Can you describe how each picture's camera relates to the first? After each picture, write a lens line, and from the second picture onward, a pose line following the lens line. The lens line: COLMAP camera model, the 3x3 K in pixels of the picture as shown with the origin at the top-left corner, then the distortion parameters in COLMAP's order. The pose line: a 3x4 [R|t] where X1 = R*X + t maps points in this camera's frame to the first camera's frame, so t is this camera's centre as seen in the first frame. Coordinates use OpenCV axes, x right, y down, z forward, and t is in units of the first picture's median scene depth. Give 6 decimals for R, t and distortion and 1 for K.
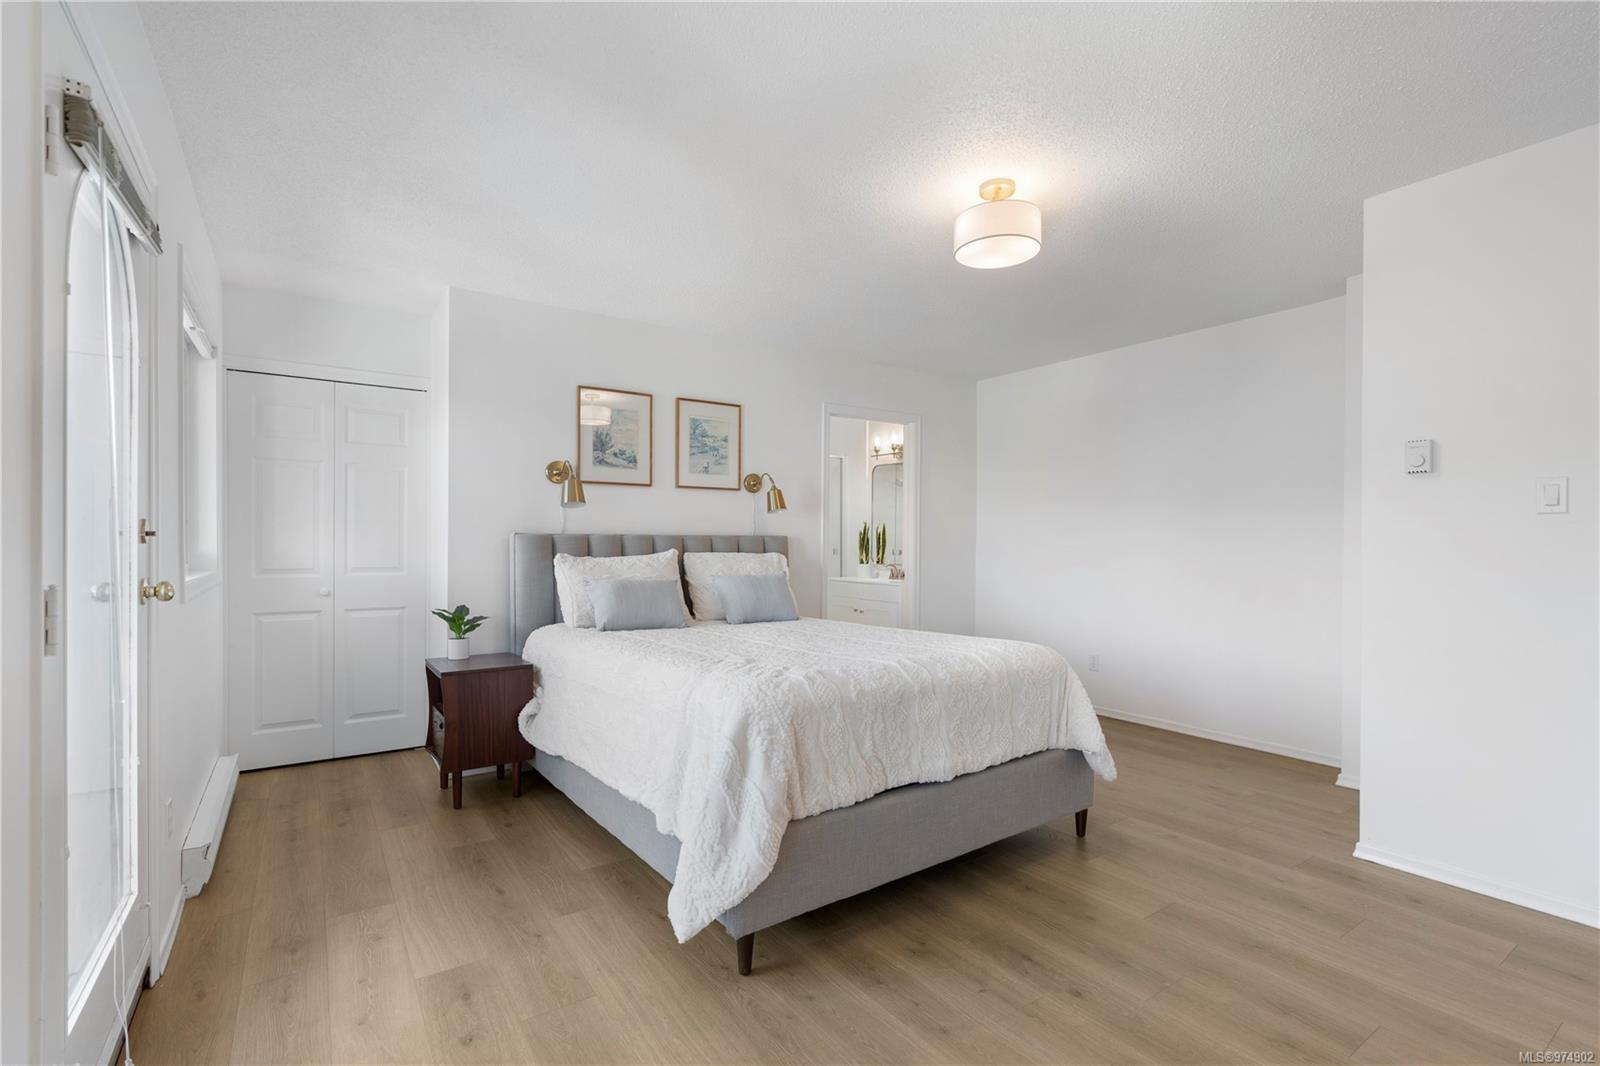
lens RADIAL K [[724.9, 0, 803.2], [0, 724.9, 543.2], [0, 0, 1]] dist [-0.008348, 0.001386]
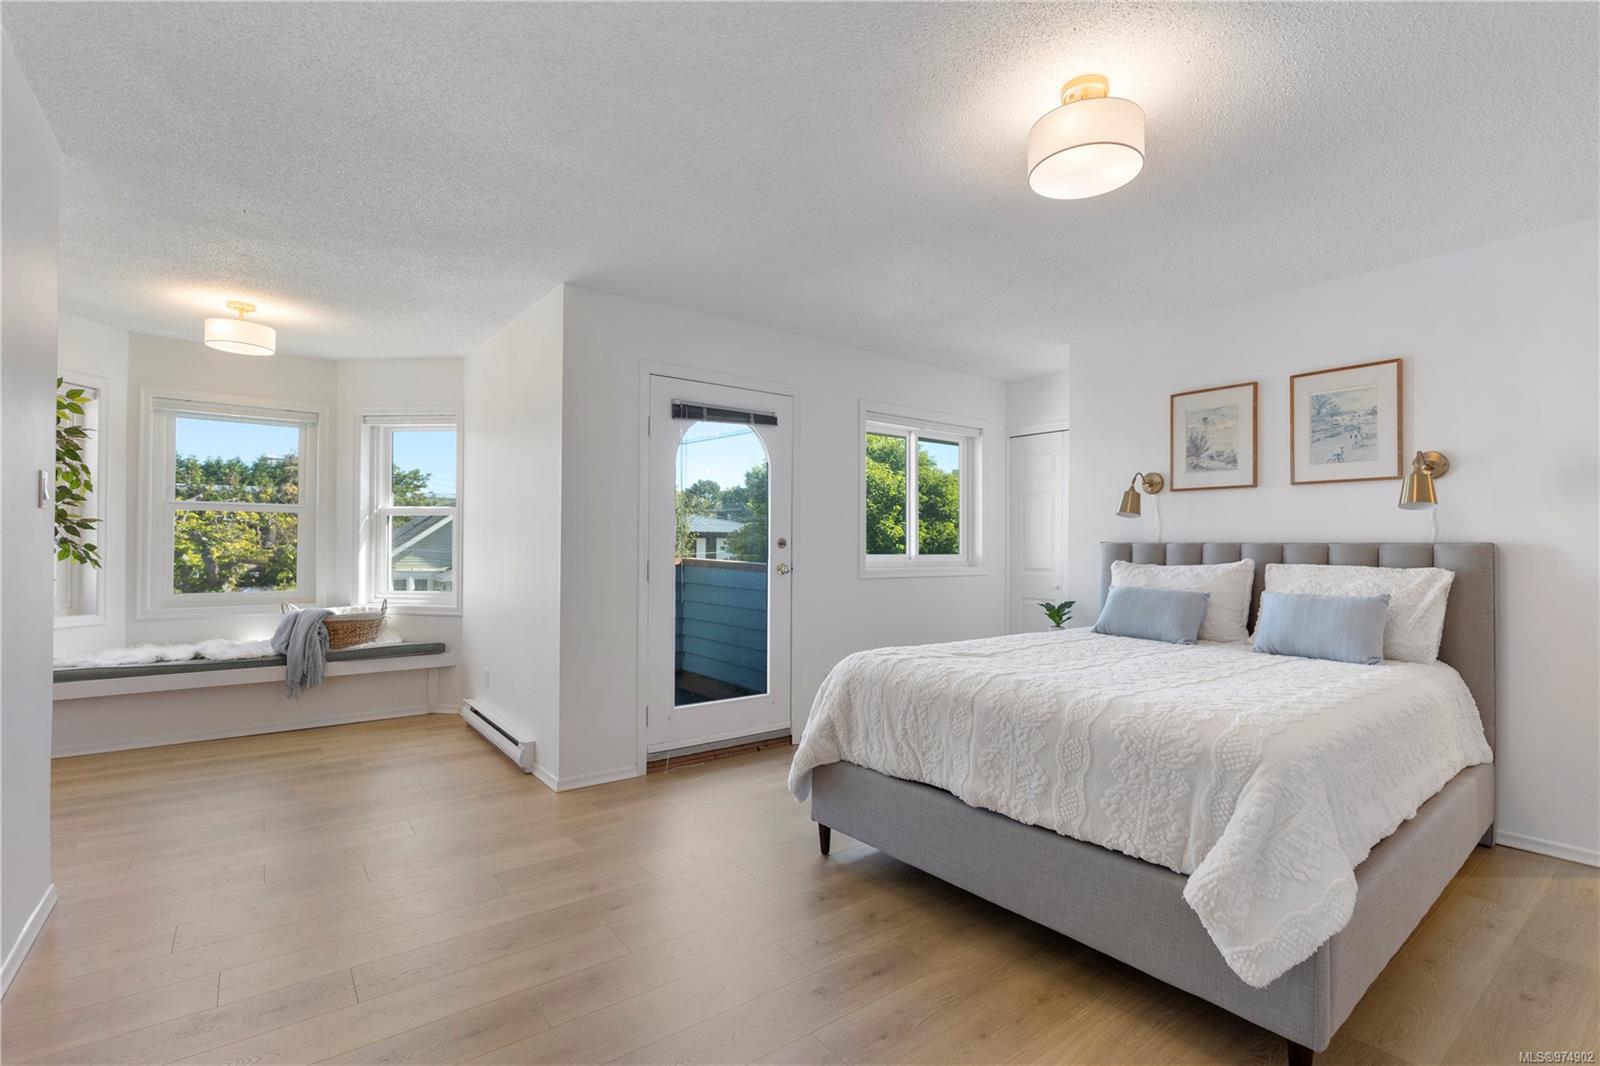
lens RADIAL K [[724.9, 0, 799.0], [0, 724.9, 537.7], [0, 0, 1]] dist [-0.008348, 0.001386]
pose [[0.047601, -0.012624, -0.998787, 0.652590], [-0.008633, 0.999878, -0.013050, -0.001293], [0.998829, 0.009244, 0.047486, 0.425337]]
